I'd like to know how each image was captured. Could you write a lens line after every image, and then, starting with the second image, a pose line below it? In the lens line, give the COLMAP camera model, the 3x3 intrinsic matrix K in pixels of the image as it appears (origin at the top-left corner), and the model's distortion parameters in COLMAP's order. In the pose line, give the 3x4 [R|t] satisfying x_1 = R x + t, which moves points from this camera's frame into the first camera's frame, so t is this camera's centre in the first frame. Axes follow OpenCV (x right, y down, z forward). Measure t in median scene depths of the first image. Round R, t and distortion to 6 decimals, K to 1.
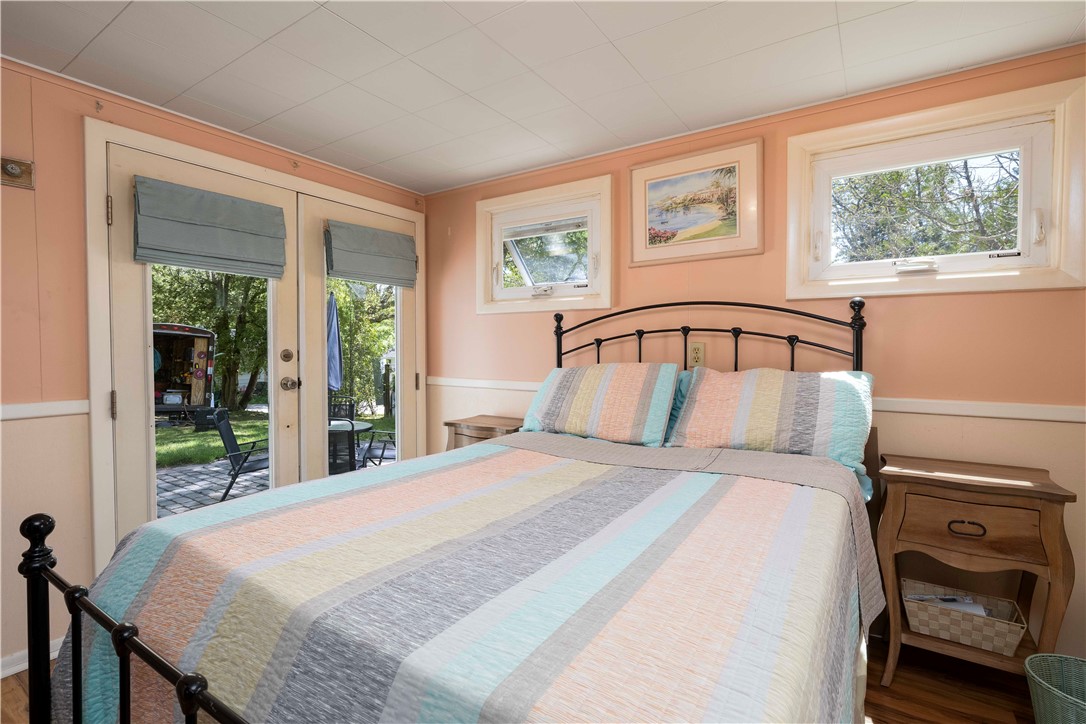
lens RADIAL K [[504.2, 0, 543.0], [0, 504.2, 362.0], [0, 0, 1]] dist [-0.004781, 0.000713]
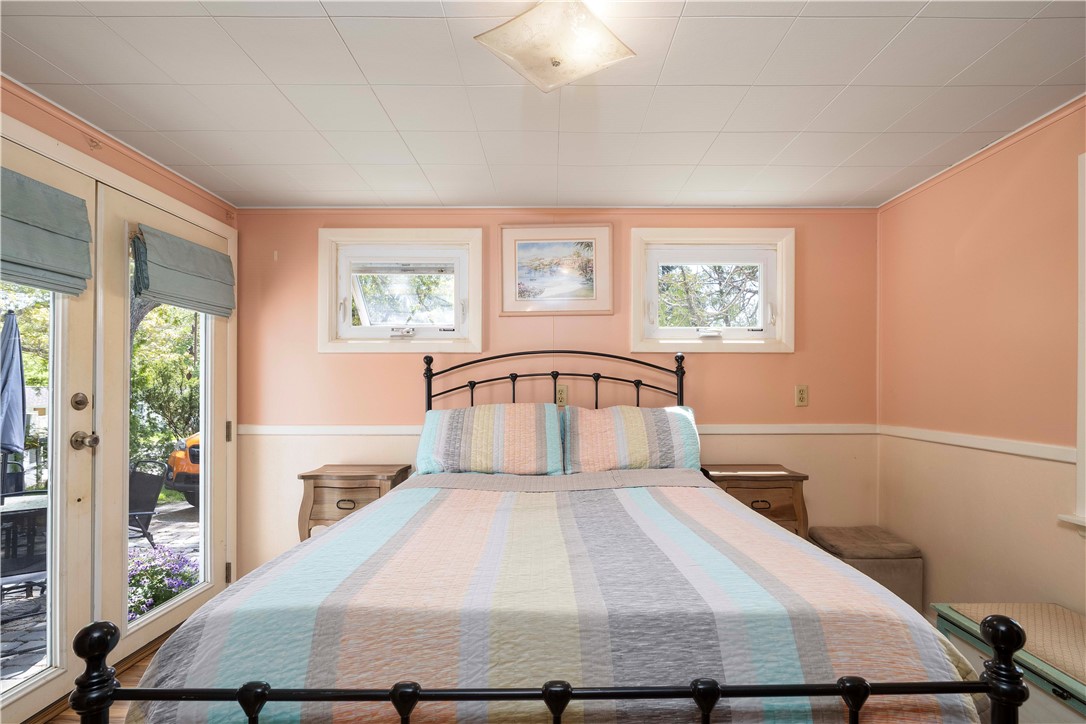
lens RADIAL K [[522.9, 0, 546.4], [0, 522.9, 391.8], [0, 0, 1]] dist [-0.009225, -0.000653]
pose [[0.832223, -0.004370, 0.554424, -0.423868], [0.018189, 0.999646, -0.019424, -0.000306], [-0.554143, 0.026249, 0.832008, 0.008150]]
